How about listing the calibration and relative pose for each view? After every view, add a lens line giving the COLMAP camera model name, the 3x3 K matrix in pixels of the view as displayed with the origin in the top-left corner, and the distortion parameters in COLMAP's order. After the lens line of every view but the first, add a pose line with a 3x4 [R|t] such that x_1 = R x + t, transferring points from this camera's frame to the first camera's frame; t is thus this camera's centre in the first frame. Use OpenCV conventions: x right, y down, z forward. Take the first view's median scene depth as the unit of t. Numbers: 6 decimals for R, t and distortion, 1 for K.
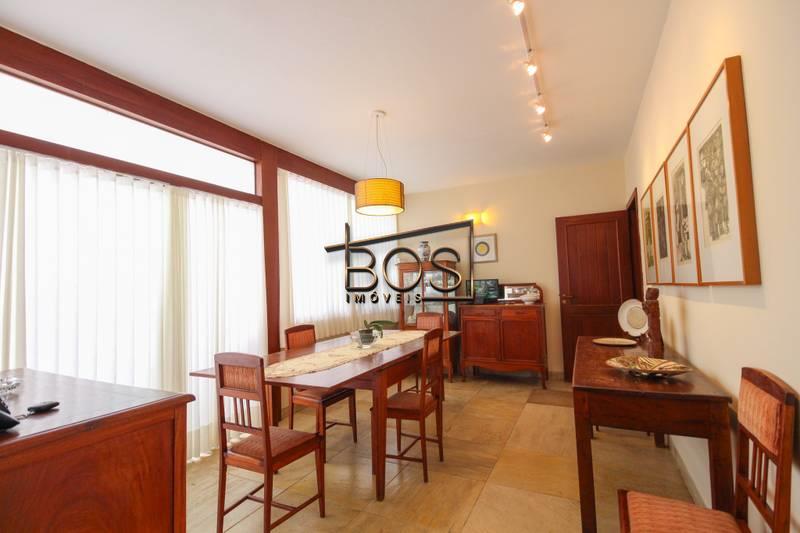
lens RADIAL K [[369.6, 0, 410.0], [0, 369.6, 267.1], [0, 0, 1]] dist [0.009857, -0.008305]
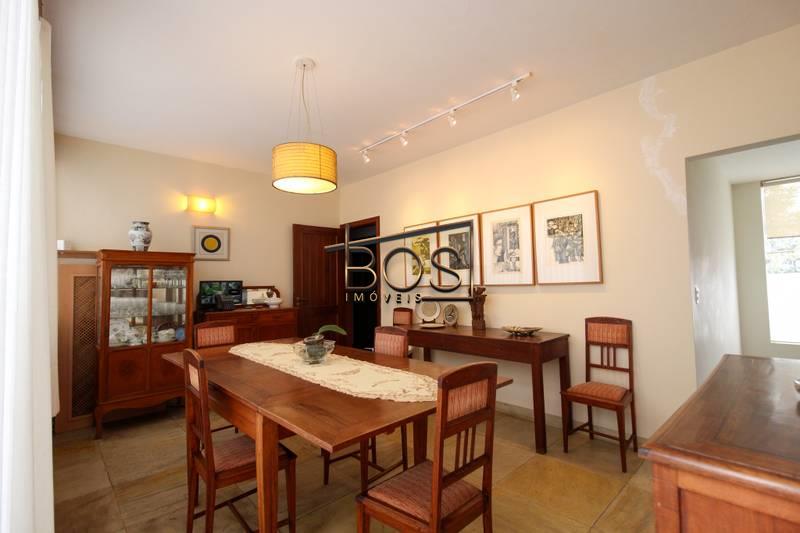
lens RADIAL K [[369.6, 0, 402.1], [0, 369.6, 267.6], [0, 0, 1]] dist [0.009857, -0.008305]
pose [[0.349355, 0.070563, 0.934330, -0.757403], [-0.044108, 0.997293, -0.058826, 0.059517], [-0.935952, -0.020661, 0.351522, 0.550400]]
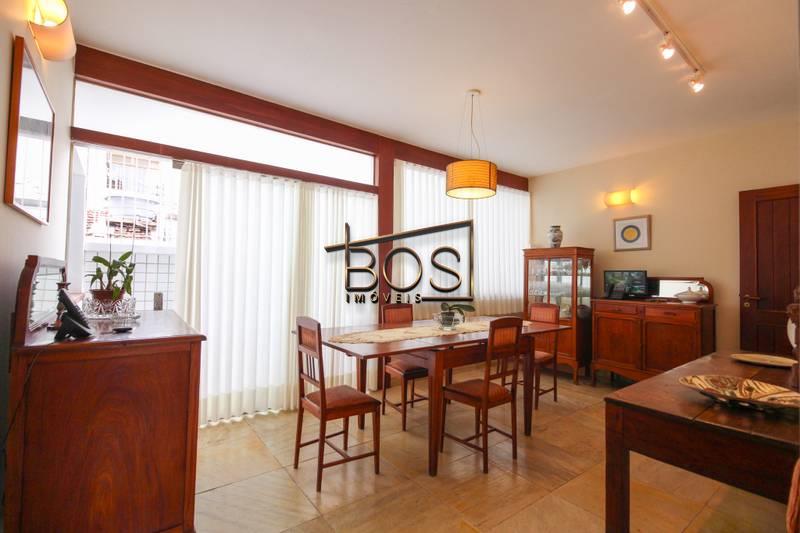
lens RADIAL K [[369.6, 0, 406.5], [0, 369.6, 265.8], [0, 0, 1]] dist [0.009857, -0.008305]
pose [[0.892921, 0.037048, -0.448686, 0.216929], [-0.023660, 0.999093, 0.035410, 0.008609], [0.449591, -0.021002, 0.892987, 0.044186]]
